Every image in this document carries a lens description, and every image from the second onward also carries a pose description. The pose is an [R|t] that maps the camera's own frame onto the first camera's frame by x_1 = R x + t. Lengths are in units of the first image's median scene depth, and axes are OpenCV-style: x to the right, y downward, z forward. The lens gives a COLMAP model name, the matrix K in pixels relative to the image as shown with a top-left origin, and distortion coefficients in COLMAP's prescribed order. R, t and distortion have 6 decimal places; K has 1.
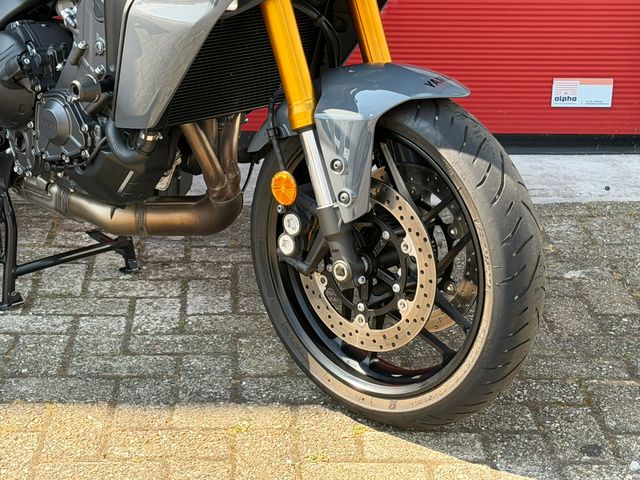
lens RADIAL K [[1468.9, 0, 318.5], [0, 1468.9, 244.6], [0, 0, 1]] dist [0.106459, 0.303713]
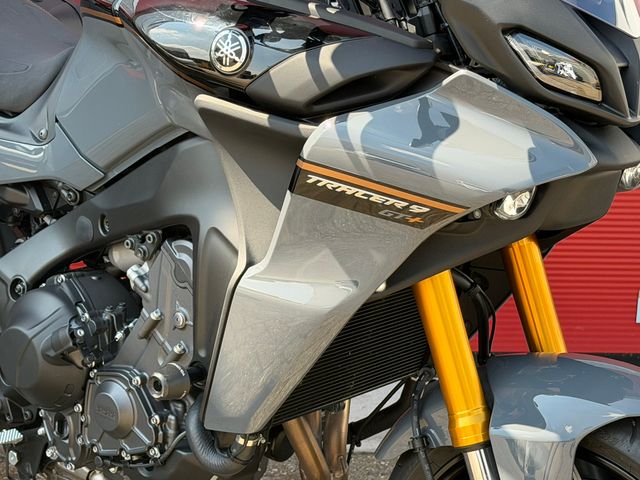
lens RADIAL K [[1452.1, 0, 320.0], [0, 1452.1, 240.0], [0, 0, 1]] dist [0.128659, 0.317028]
pose [[0.998604, 0.001199, 0.052805, -0.112597], [0.003219, 0.996502, -0.083511, -0.108537], [-0.052720, 0.083565, 0.995107, 0.229815]]
